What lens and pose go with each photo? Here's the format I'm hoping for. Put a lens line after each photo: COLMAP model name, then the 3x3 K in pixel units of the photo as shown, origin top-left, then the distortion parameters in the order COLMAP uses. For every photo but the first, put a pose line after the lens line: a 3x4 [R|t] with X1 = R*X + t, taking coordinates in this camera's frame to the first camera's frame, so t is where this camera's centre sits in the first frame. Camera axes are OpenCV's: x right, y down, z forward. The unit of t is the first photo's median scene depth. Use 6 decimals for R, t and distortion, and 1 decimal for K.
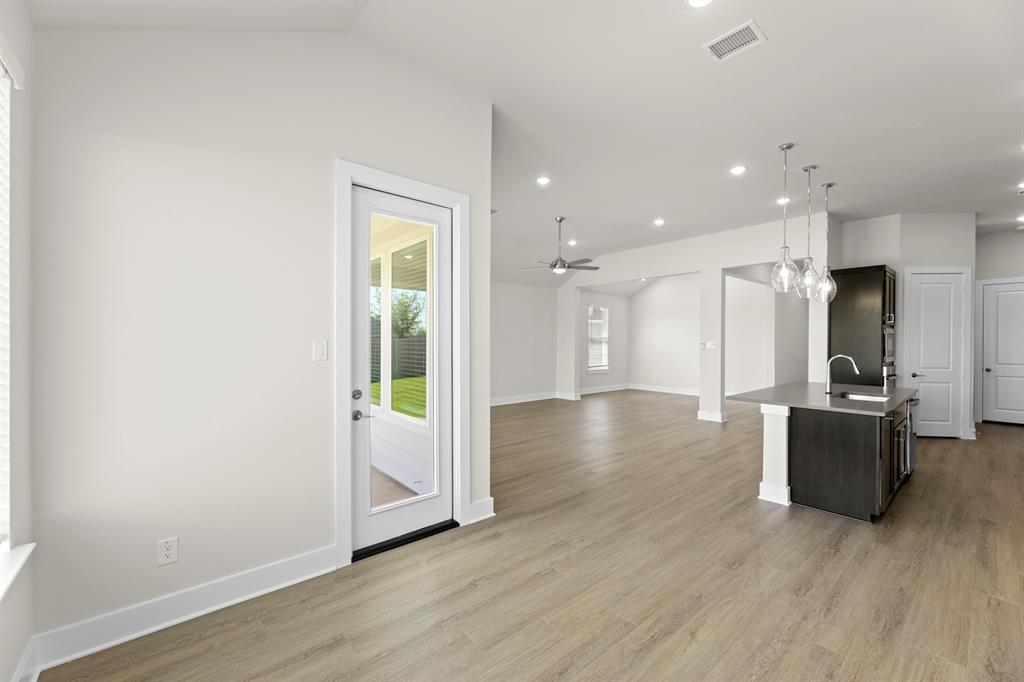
lens RADIAL K [[407.4, 0, 511.4], [0, 407.4, 338.5], [0, 0, 1]] dist [0.002178, -0.000340]
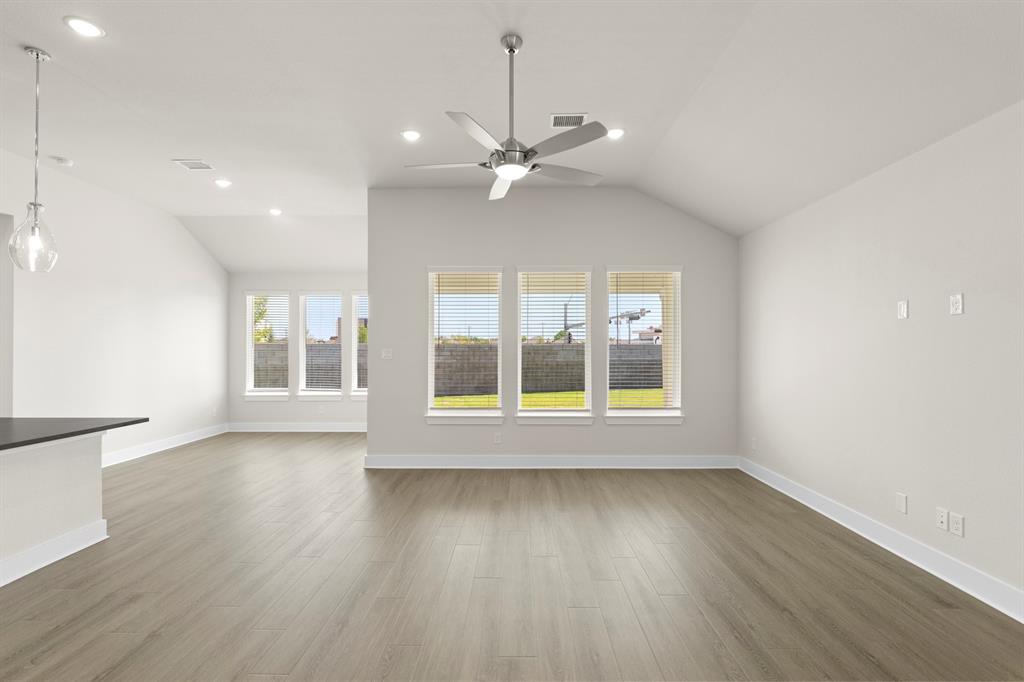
lens RADIAL K [[472.2, 0, 516.9], [0, 472.2, 349.9], [0, 0, 1]] dist [-0.003768, -0.000764]
pose [[-0.648724, -0.006176, -0.760999, 0.464431], [-0.000363, 0.999969, -0.007806, 0.011031], [0.761024, -0.004788, -0.648706, 1.310485]]
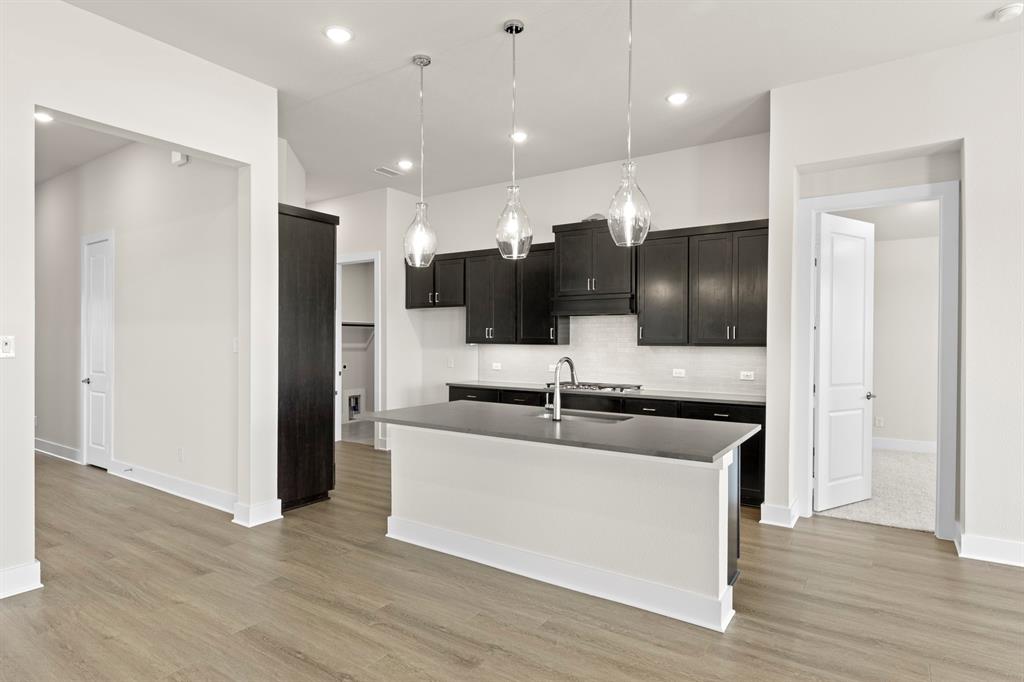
lens RADIAL K [[561.2, 0, 514.1], [0, 561.2, 342.2], [0, 0, 1]] dist [-0.001644, 0.000588]
pose [[-0.264720, -0.014683, 0.964214, -0.010878], [-0.008057, 0.999883, 0.013014, 0.004031], [-0.964292, -0.004324, -0.264807, 0.849824]]
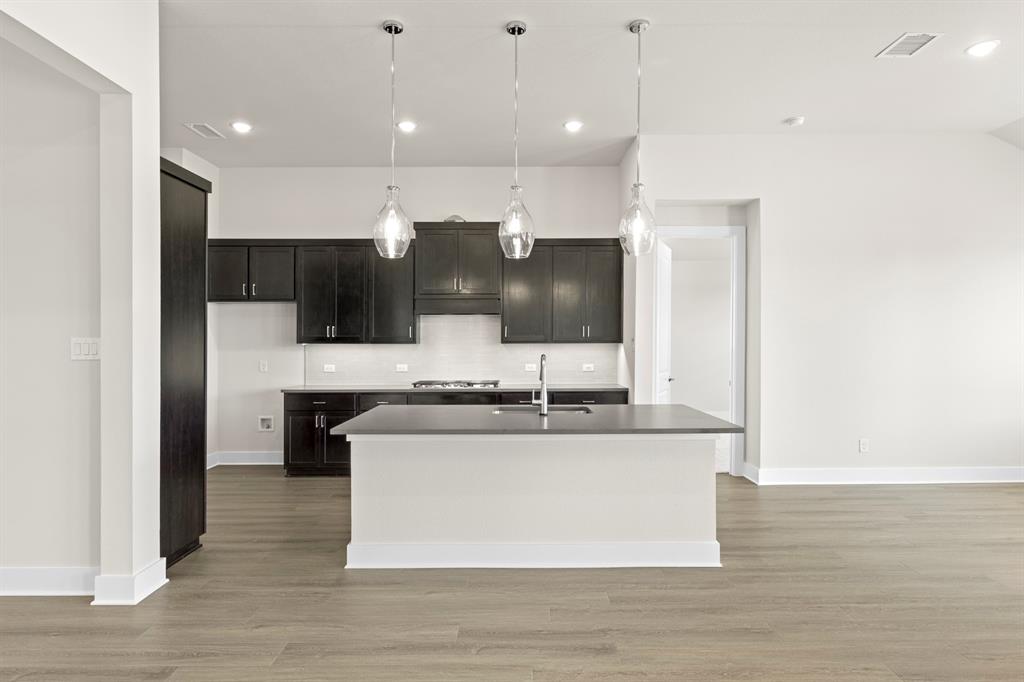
lens RADIAL K [[550.5, 0, 518.7], [0, 550.5, 341.6], [0, 0, 1]] dist [-0.001633, 0.002914]
pose [[-0.762826, -0.010556, 0.646518, 0.162188], [-0.005311, 0.999935, 0.010061, 0.006755], [-0.646582, 0.004241, -0.762833, 1.114100]]
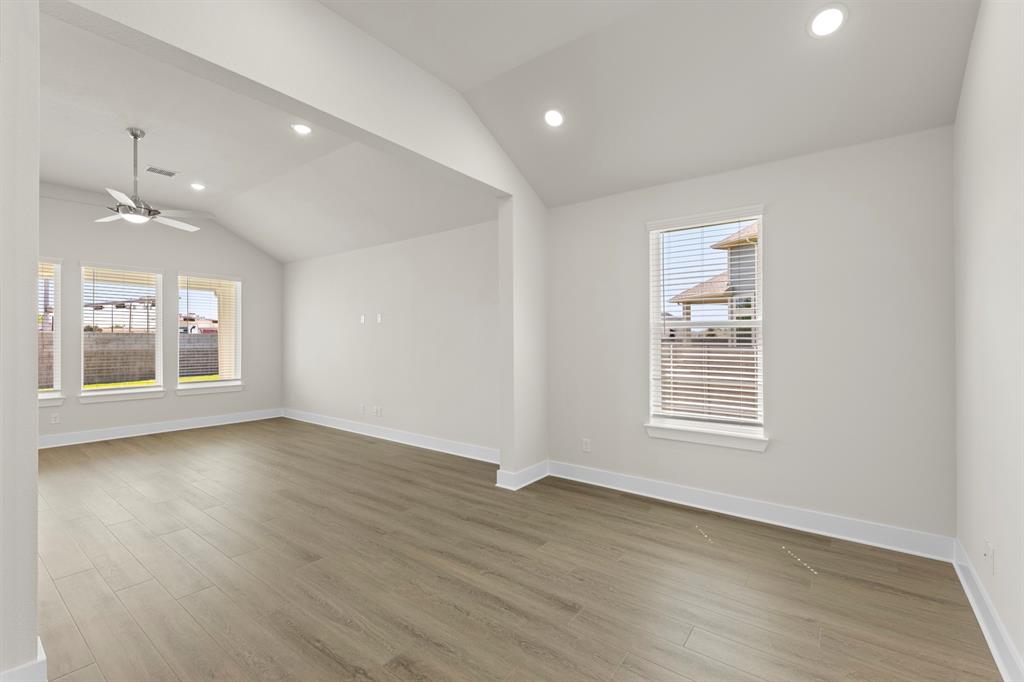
lens RADIAL K [[447.4, 0, 508.2], [0, 447.4, 339.3], [0, 0, 1]] dist [0.005776, -0.000024]
pose [[0.206940, -0.008777, -0.978314, 0.880113], [0.003182, 0.999961, -0.008298, 0.020396], [0.978348, -0.001396, 0.206960, 1.410007]]
